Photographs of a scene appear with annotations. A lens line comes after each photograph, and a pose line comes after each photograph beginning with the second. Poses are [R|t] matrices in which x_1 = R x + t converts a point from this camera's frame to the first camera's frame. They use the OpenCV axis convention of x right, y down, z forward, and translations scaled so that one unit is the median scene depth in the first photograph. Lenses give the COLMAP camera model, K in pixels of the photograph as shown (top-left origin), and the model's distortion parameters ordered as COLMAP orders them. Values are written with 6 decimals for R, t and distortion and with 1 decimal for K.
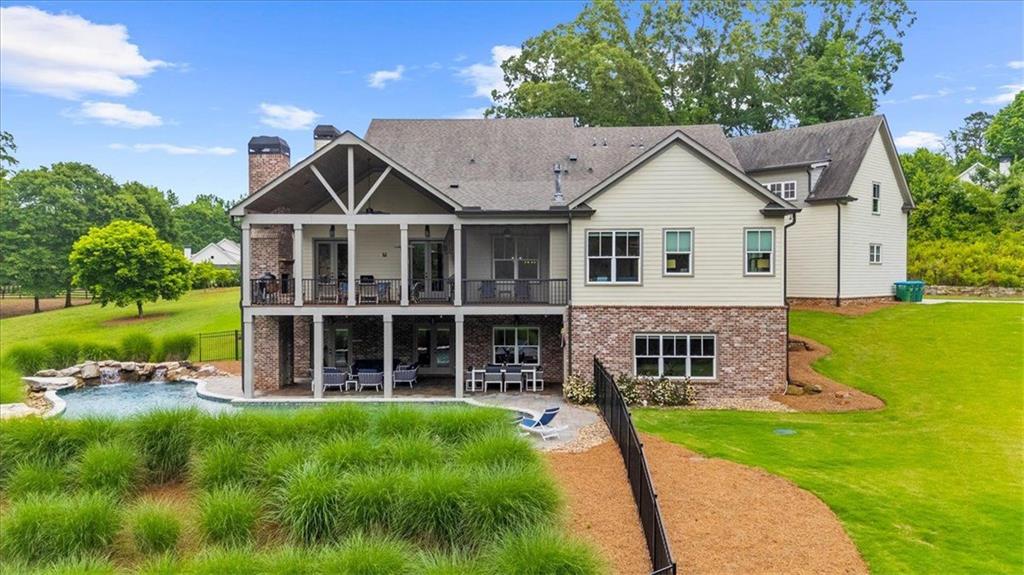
lens RADIAL K [[756.4, 0, 512.0], [0, 756.4, 287.5], [0, 0, 1]] dist [0.052477, -0.006255]
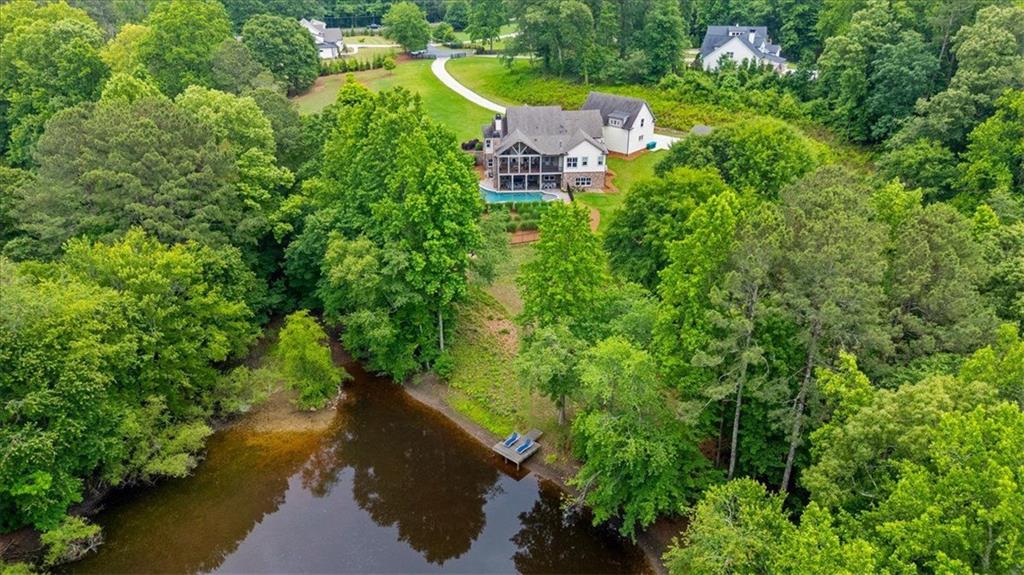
lens RADIAL K [[756.4, 0, 512.0], [0, 756.4, 287.5], [0, 0, 1]] dist [0.052477, -0.006255]
pose [[0.996280, -0.037676, 0.077499, -0.673621], [0.001820, 0.908354, 0.418198, -1.374187], [-0.086152, -0.416501, 0.905044, -3.805283]]
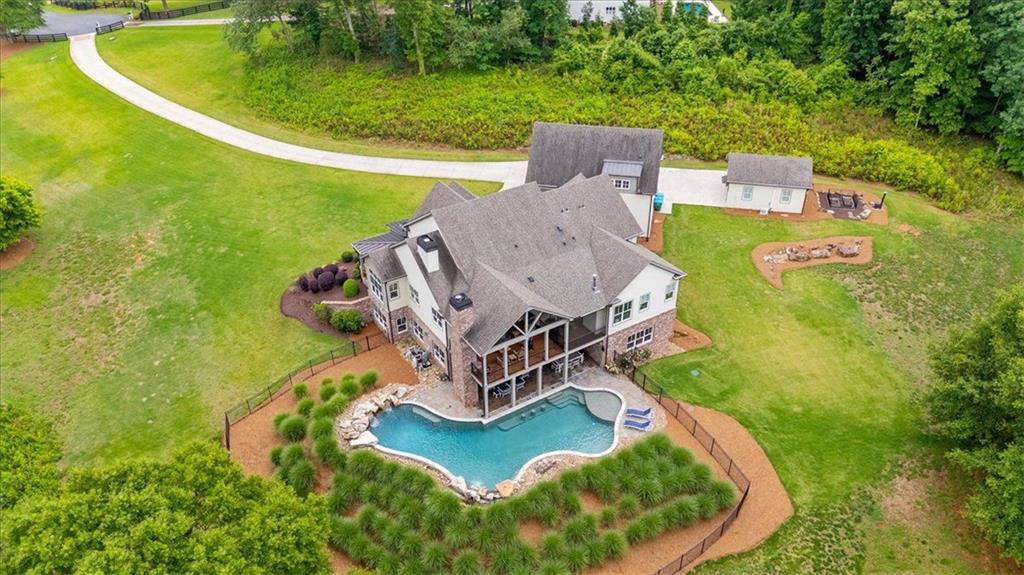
lens RADIAL K [[756.4, 0, 512.0], [0, 756.4, 287.5], [0, 0, 1]] dist [0.052477, -0.006255]
pose [[0.833194, -0.313614, 0.455449, -1.166138], [0.025819, 0.844790, 0.534474, -1.337877], [-0.552378, -0.433561, 0.711971, -0.415835]]
